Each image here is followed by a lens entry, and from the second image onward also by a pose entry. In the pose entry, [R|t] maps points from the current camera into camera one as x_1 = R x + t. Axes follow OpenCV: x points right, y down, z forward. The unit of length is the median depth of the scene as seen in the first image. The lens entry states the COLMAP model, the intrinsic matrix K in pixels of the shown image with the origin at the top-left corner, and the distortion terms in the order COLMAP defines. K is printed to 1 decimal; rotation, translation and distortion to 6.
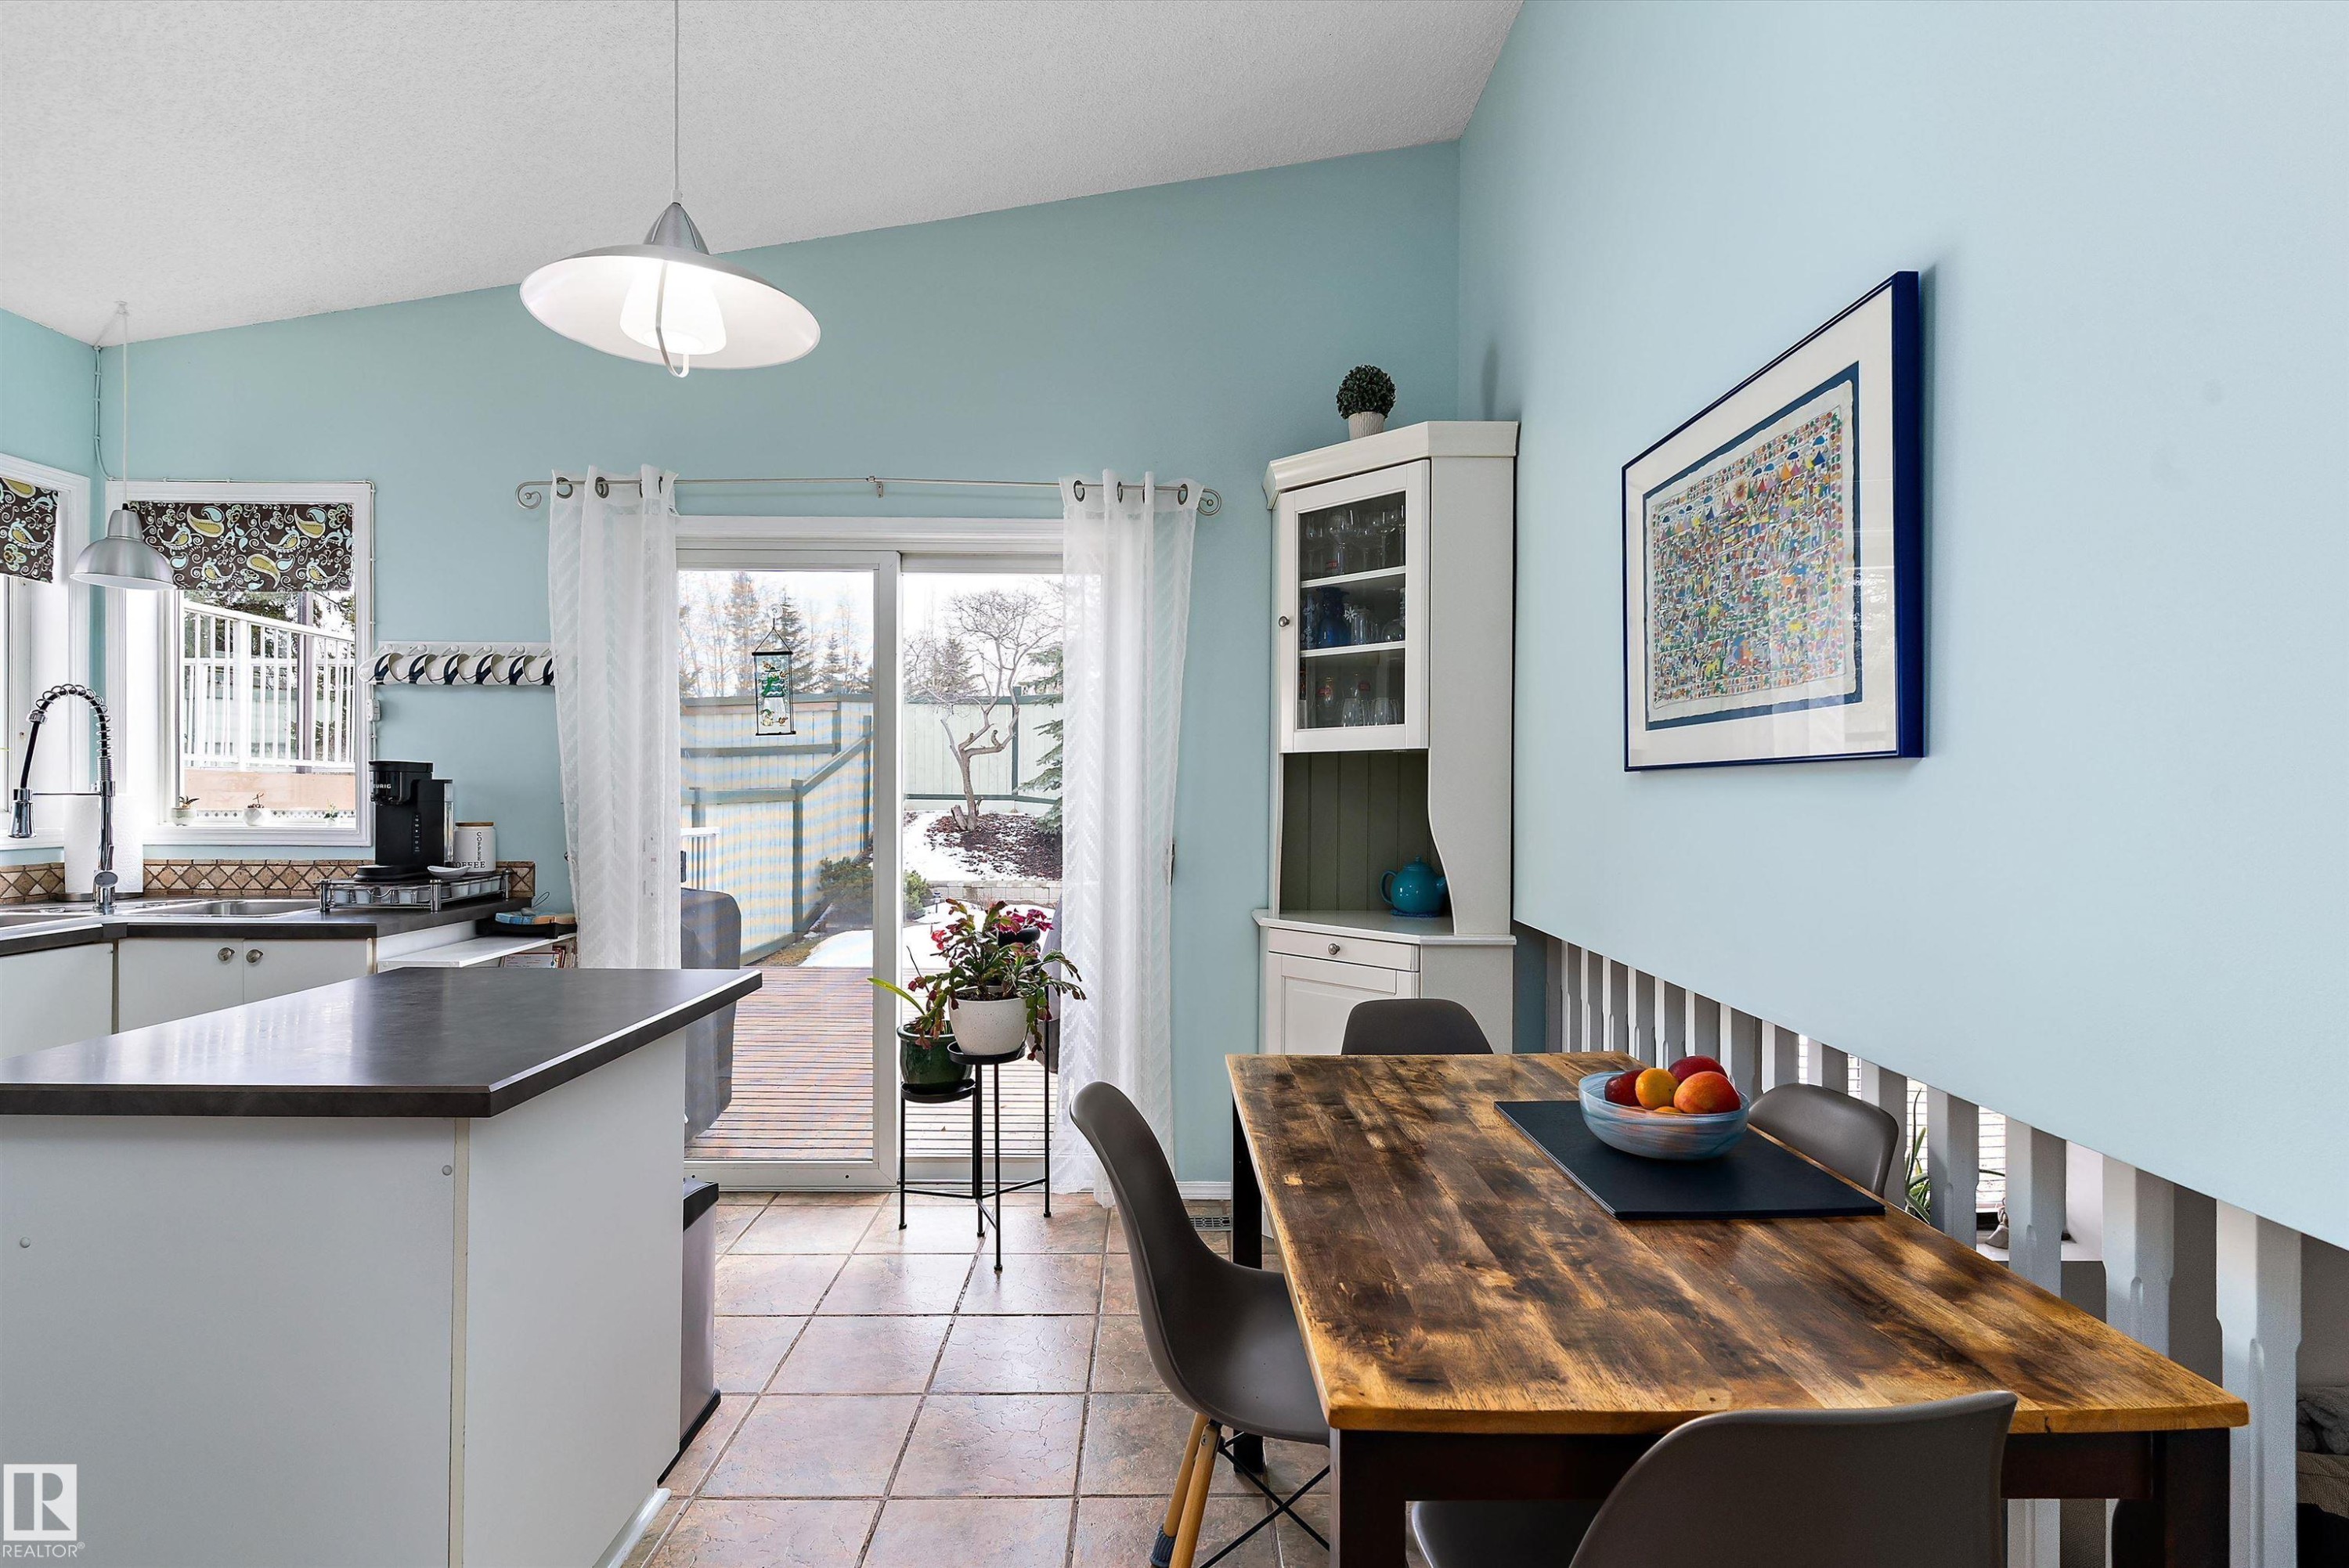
lens RADIAL K [[1143.4, 0, 1163.3], [0, 1143.4, 786.5], [0, 0, 1]] dist [0.000669, 0.000665]
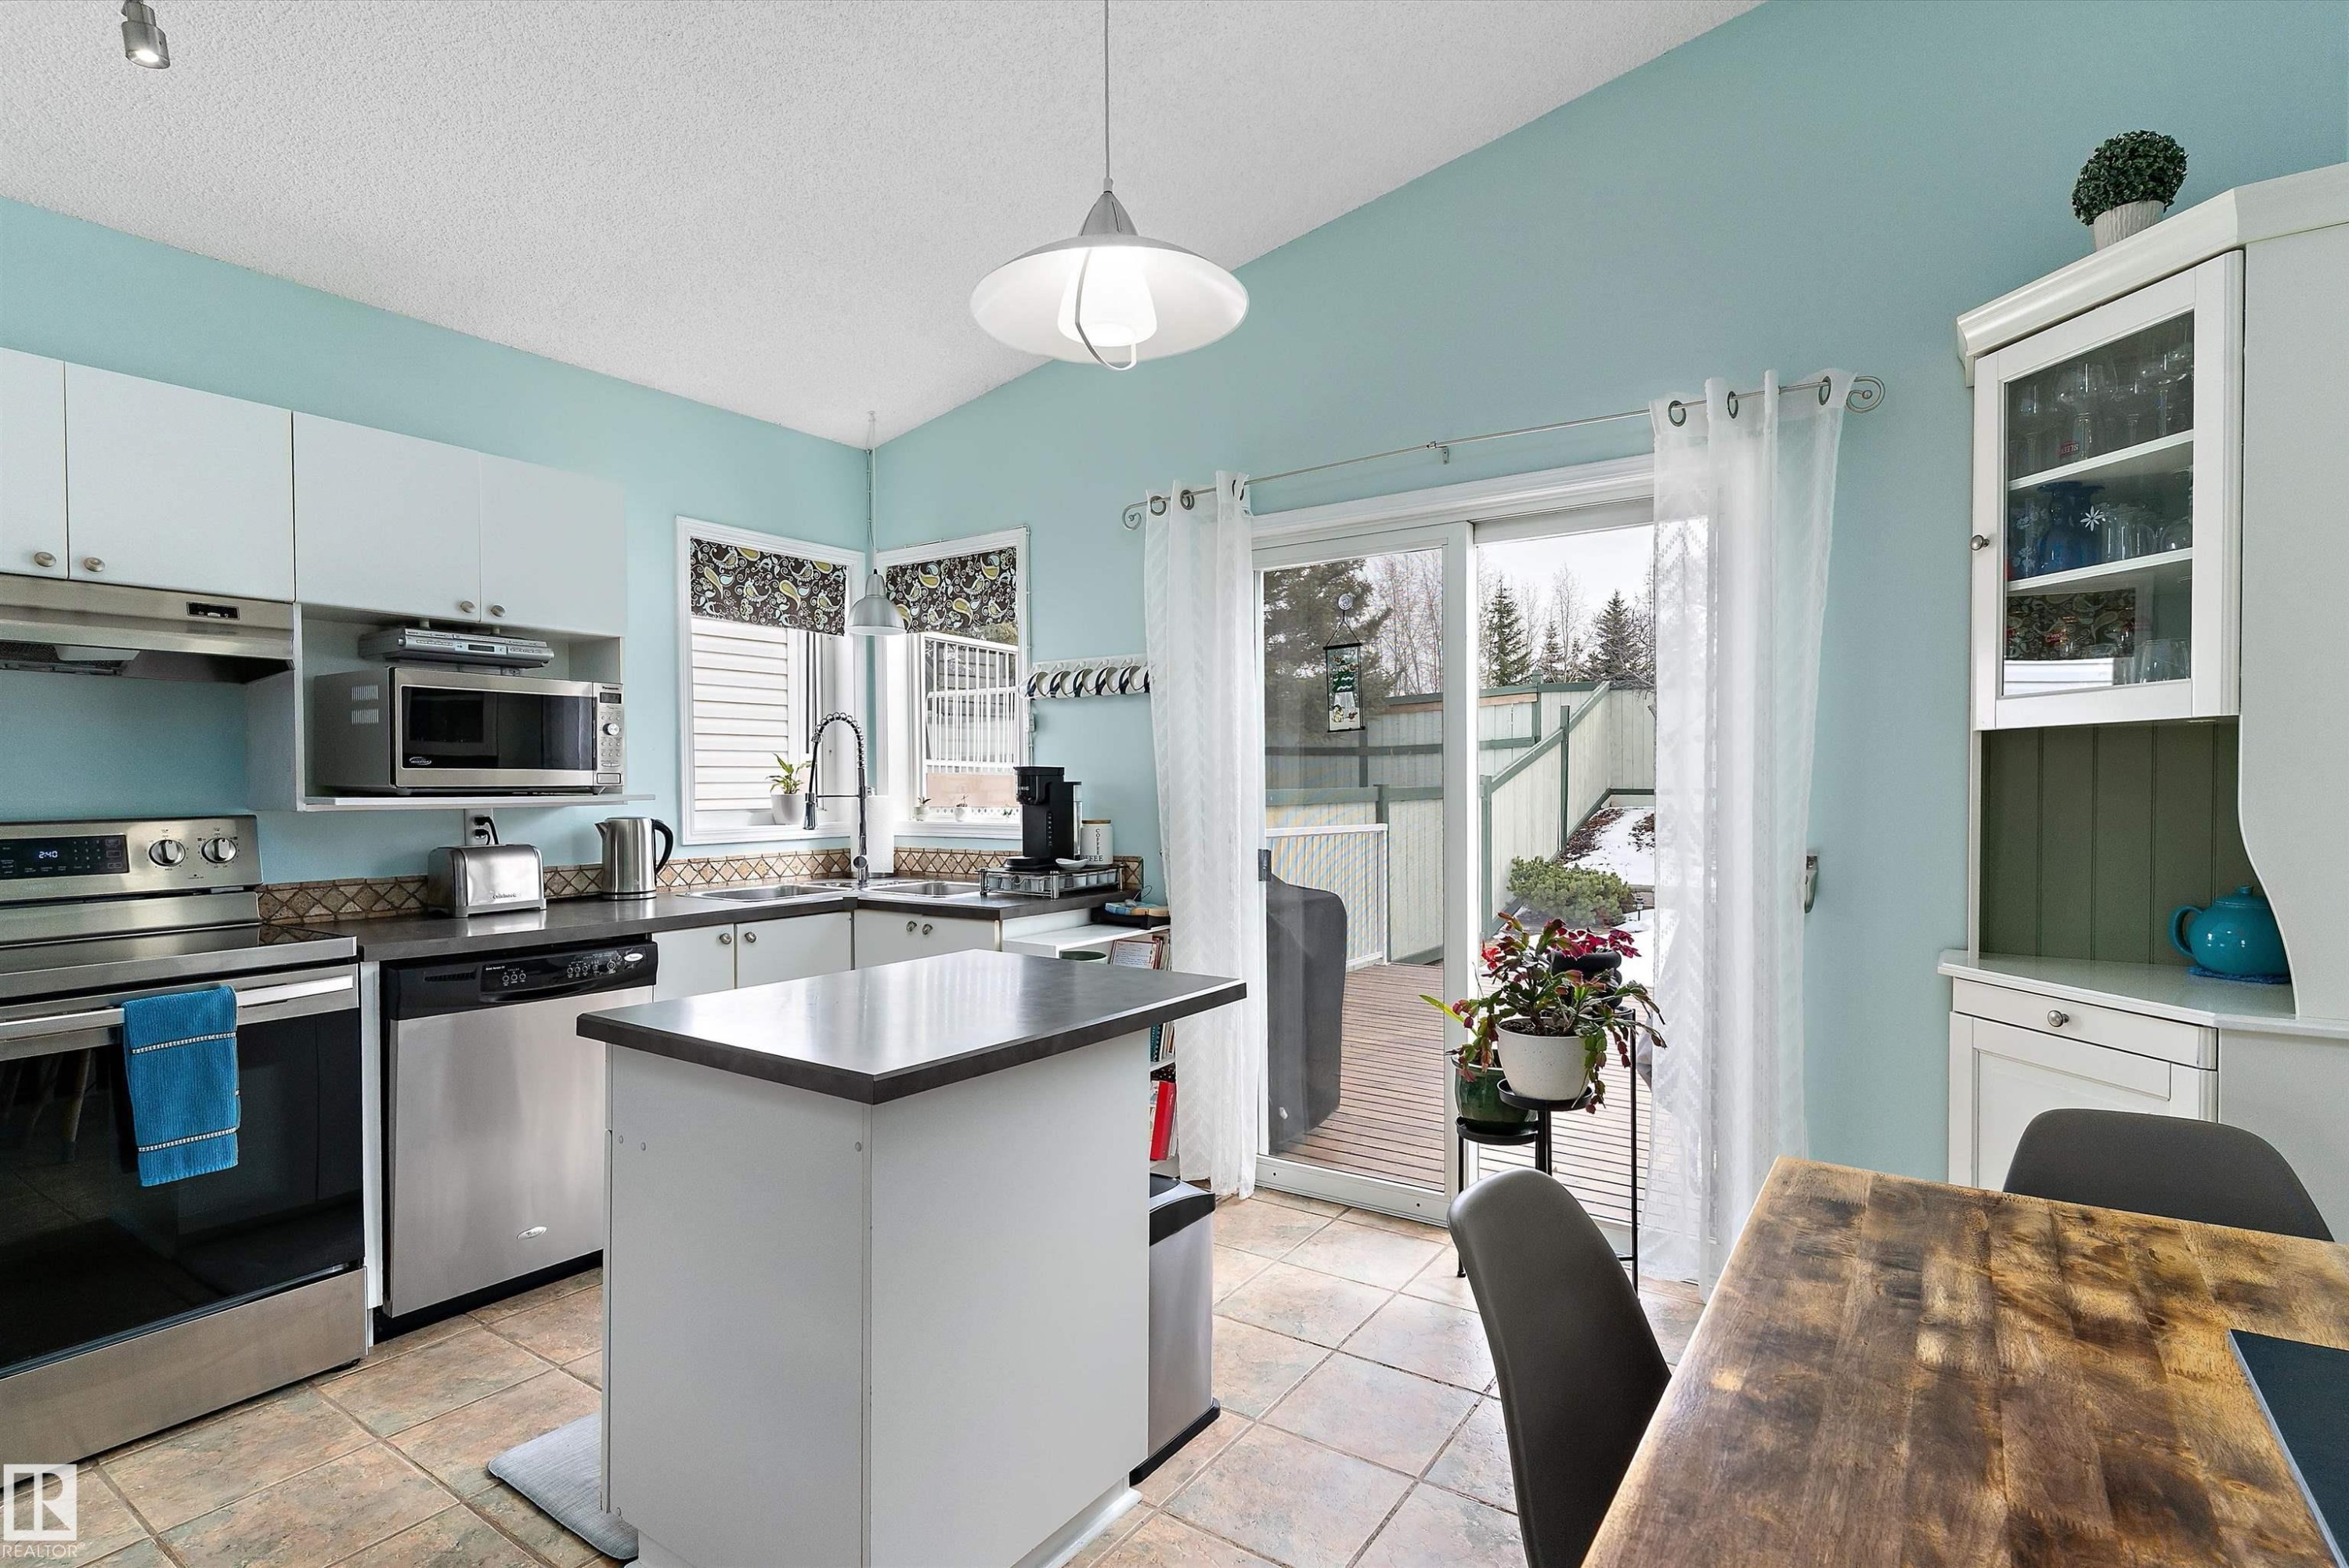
lens RADIAL K [[1143.4, 0, 1236.0], [0, 1143.4, 800.2], [0, 0, 1]] dist [0.000669, 0.000665]
pose [[0.812713, -0.001159, -0.582663, 0.154075], [0.010874, 0.999854, 0.013179, -0.000977], [0.582563, -0.017047, 0.812607, 0.176077]]
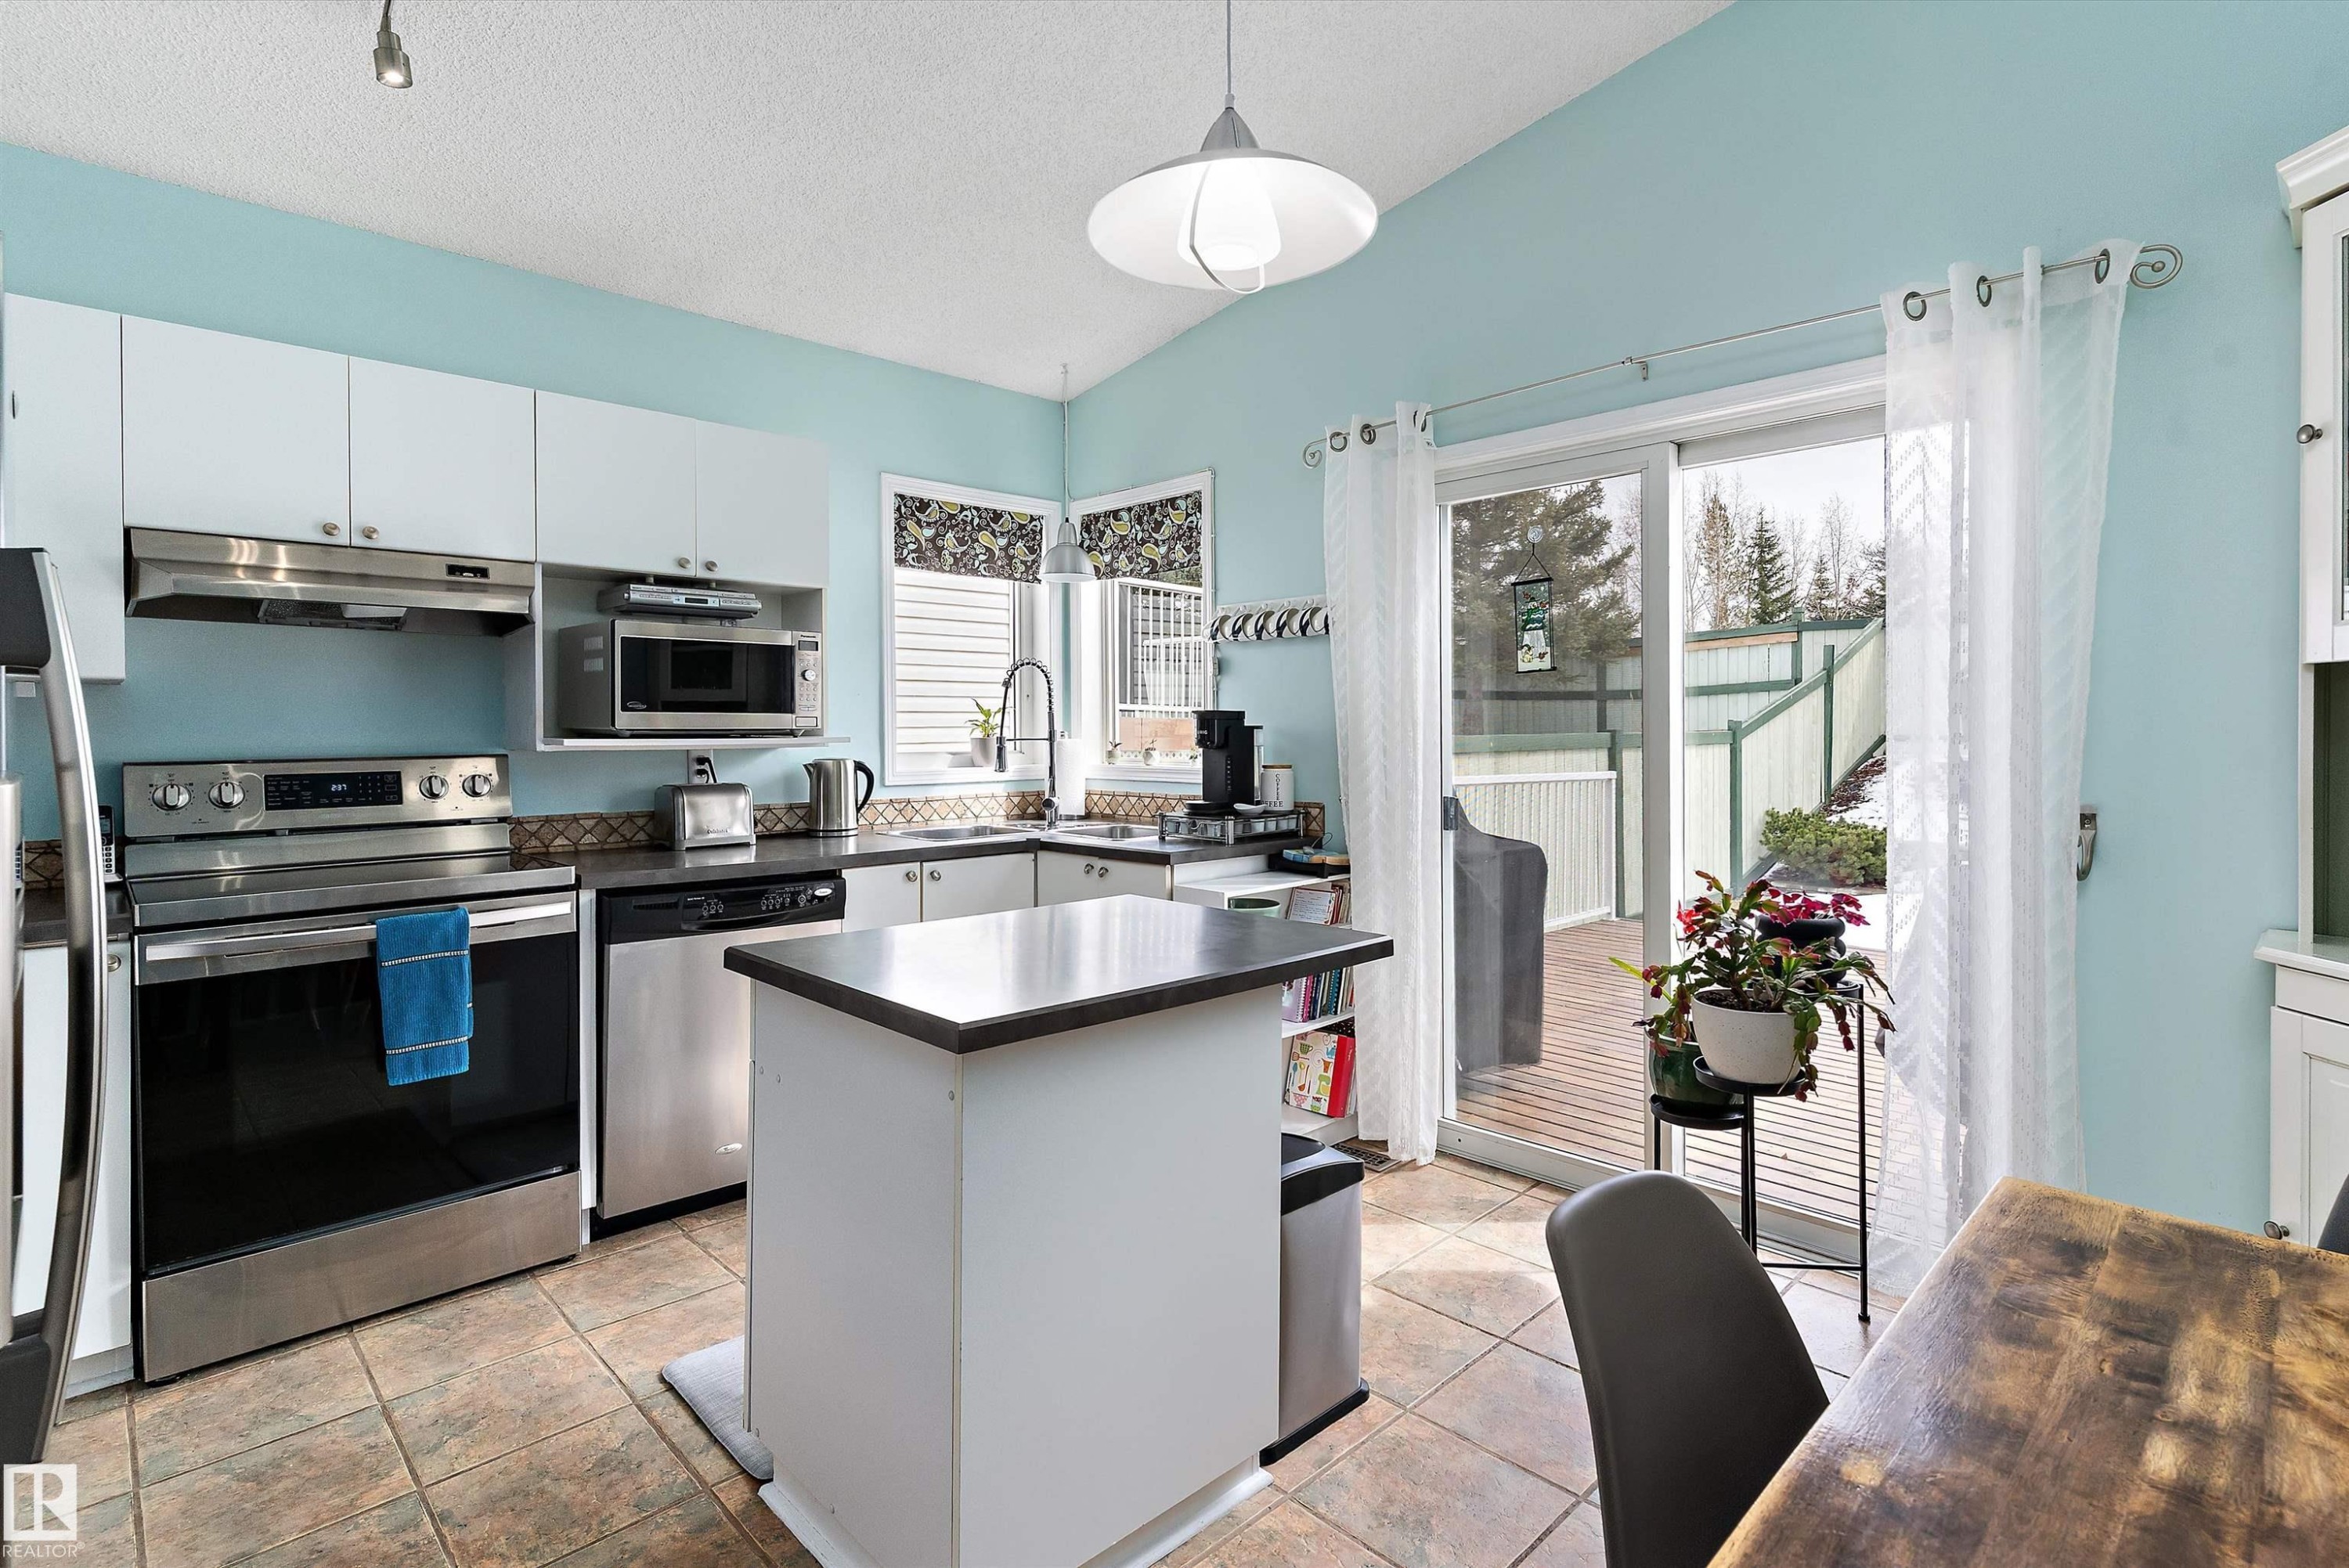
lens RADIAL K [[1143.4, 0, 1245.1], [0, 1143.4, 735.4], [0, 0, 1]] dist [0.000669, 0.000665]
pose [[0.682963, -0.003926, -0.730442, 0.171336], [0.008447, 0.999961, 0.002523, 0.000343], [0.730404, -0.007893, 0.682970, 0.233779]]
